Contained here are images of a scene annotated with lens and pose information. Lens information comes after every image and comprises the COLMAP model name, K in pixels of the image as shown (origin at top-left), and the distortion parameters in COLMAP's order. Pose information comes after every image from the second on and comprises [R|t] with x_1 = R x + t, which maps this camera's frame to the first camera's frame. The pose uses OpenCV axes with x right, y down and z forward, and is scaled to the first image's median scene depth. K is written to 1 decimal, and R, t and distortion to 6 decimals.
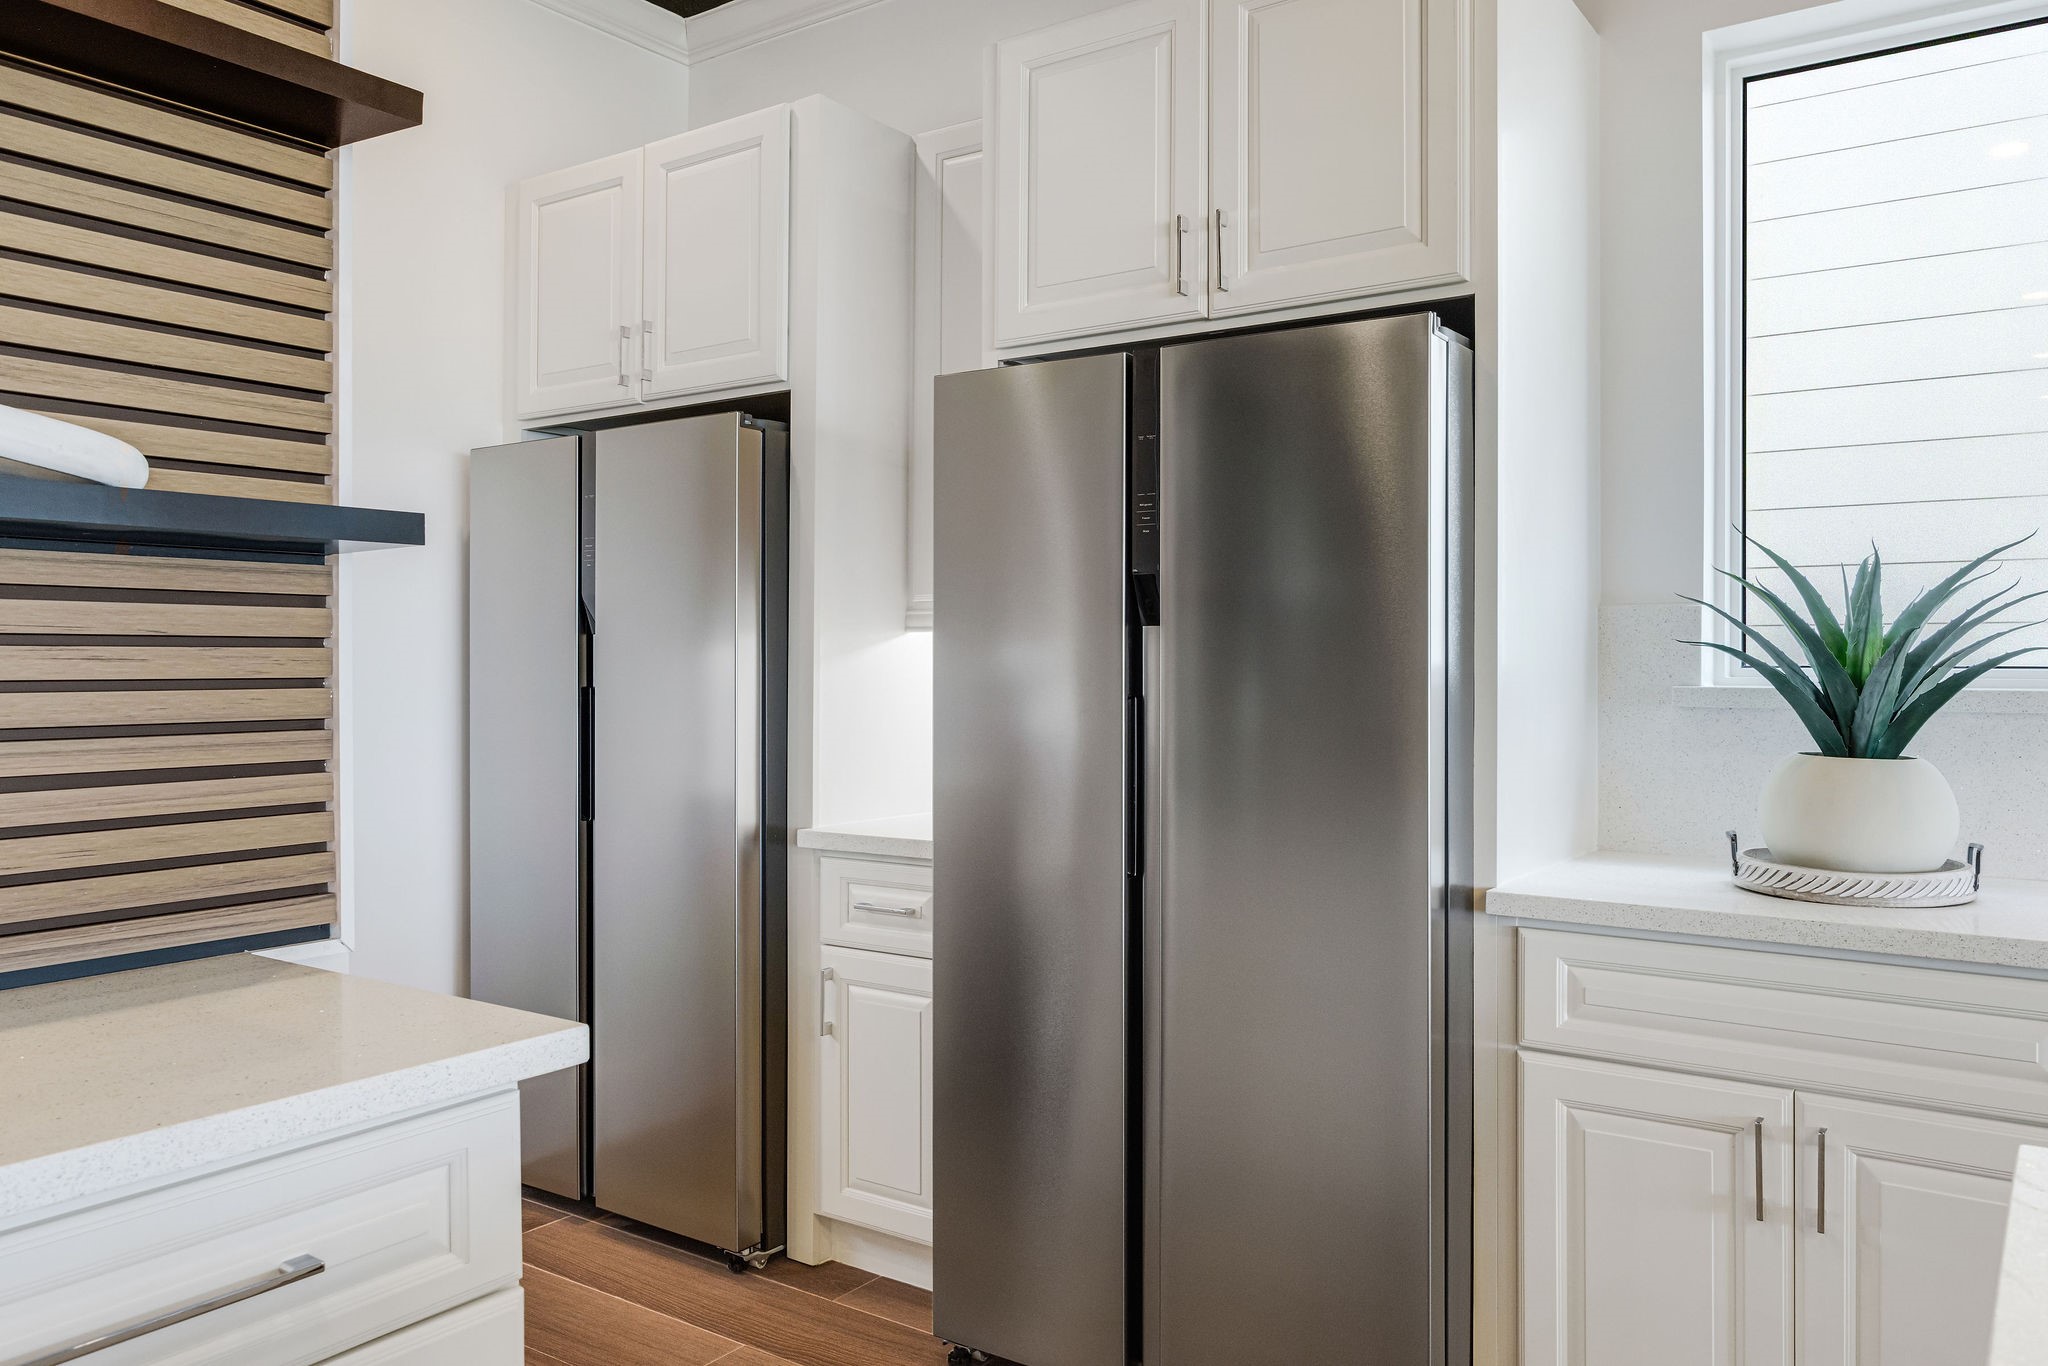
lens RADIAL K [[1504.0, 0, 1024.0], [0, 1504.0, 683.0], [0, 0, 1]] dist [0.002653, 0.000342]
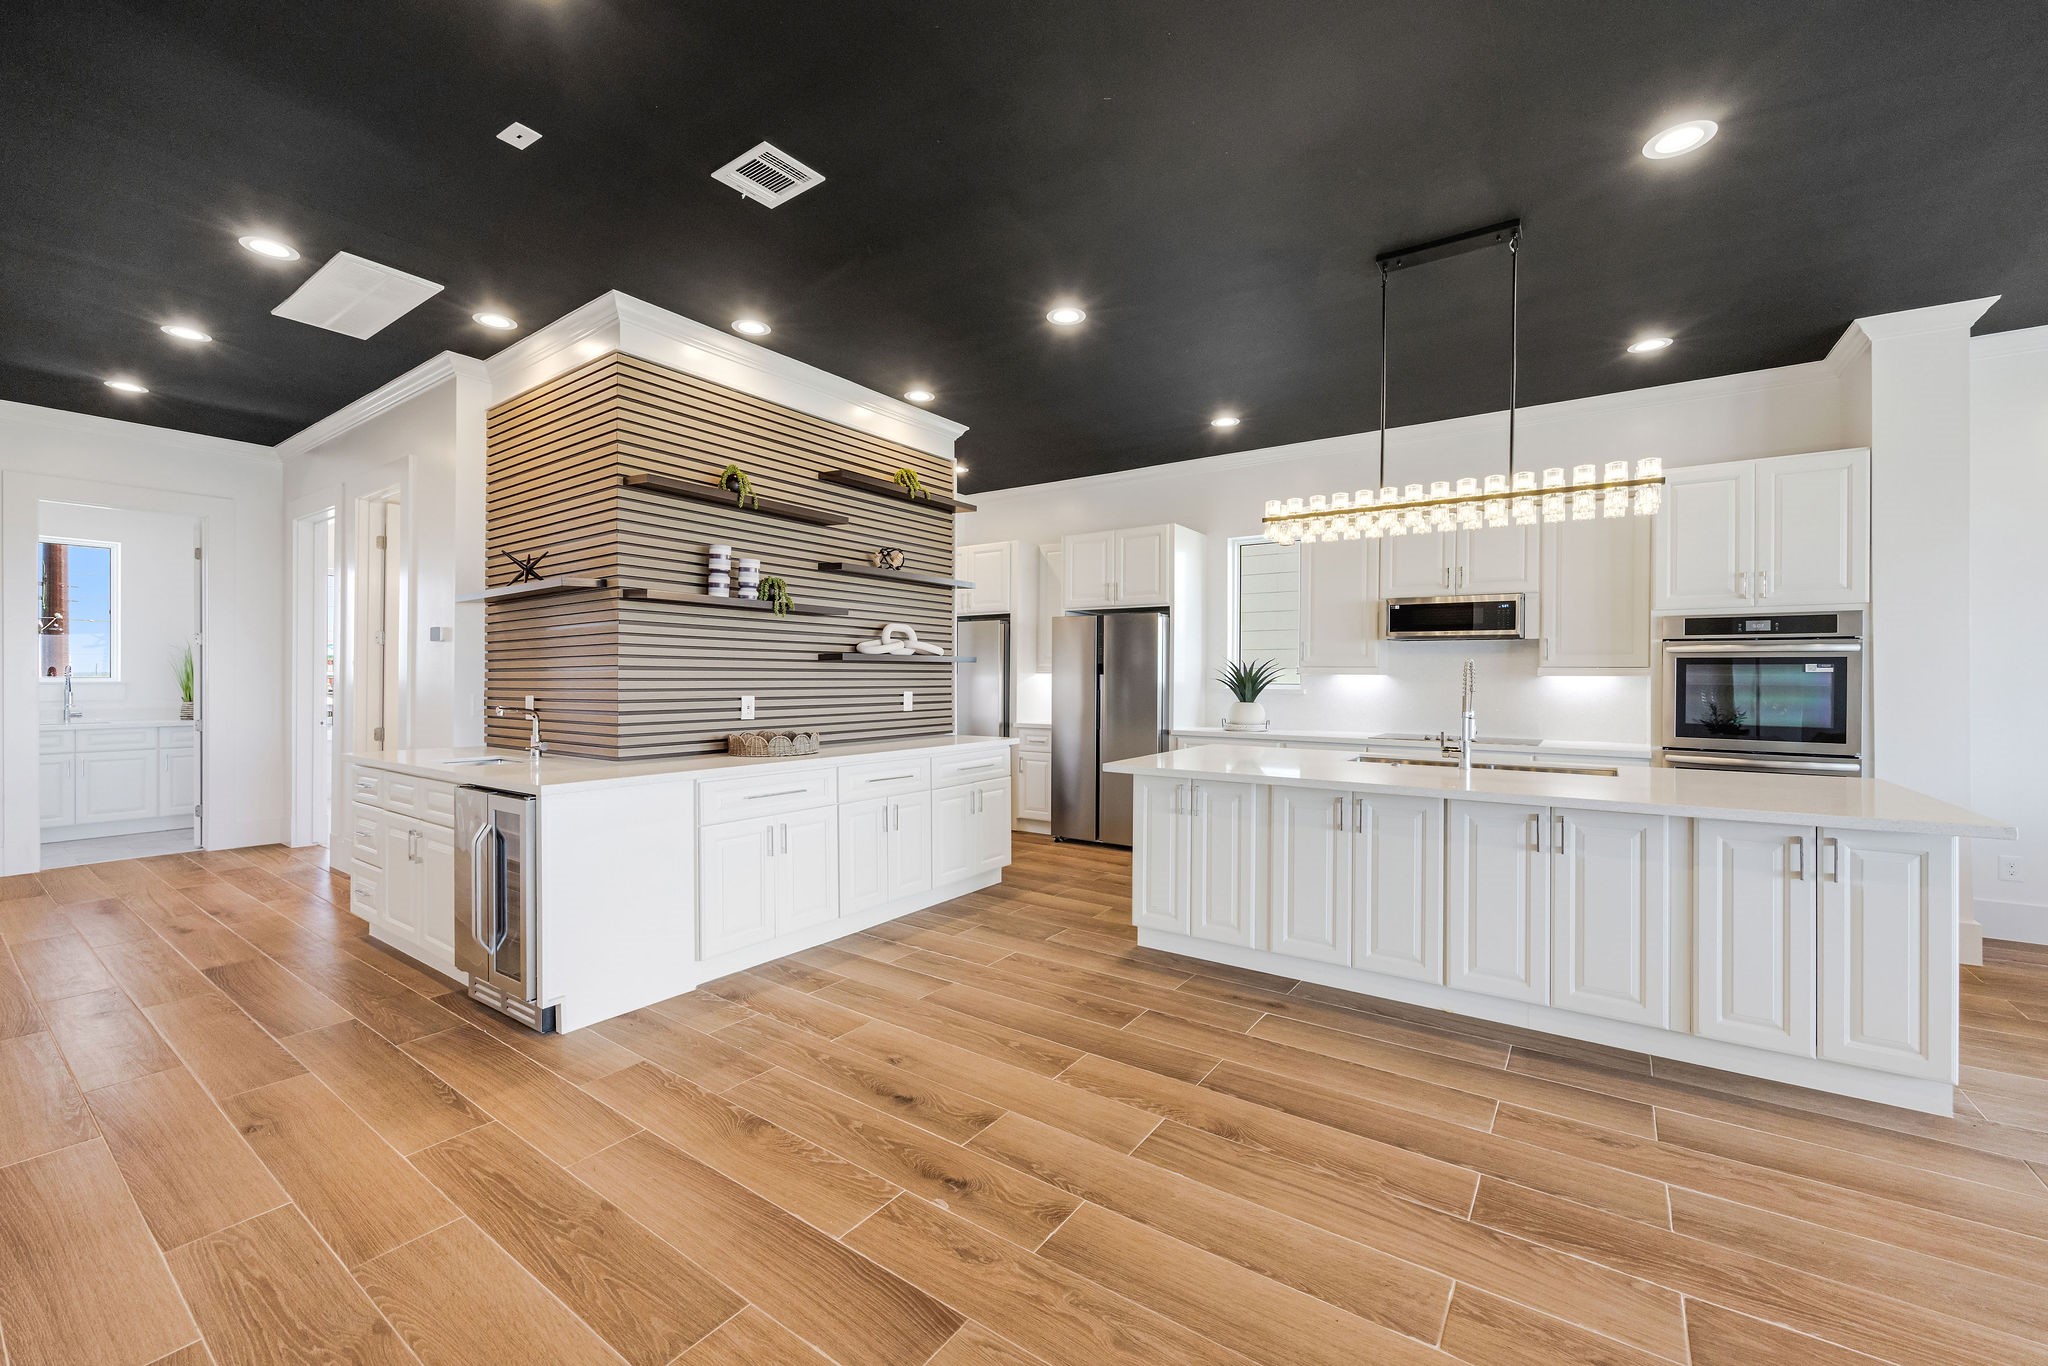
lens RADIAL K [[820.6, 0, 1024.0], [0, 820.6, 683.0], [0, 0, 1]] dist [-0.002636, -0.000367]
pose [[0.999991, 0.003820, 0.001727, -0.153770], [-0.003805, 0.999954, -0.008811, 0.012145], [-0.001760, 0.008805, 0.999960, -1.476010]]
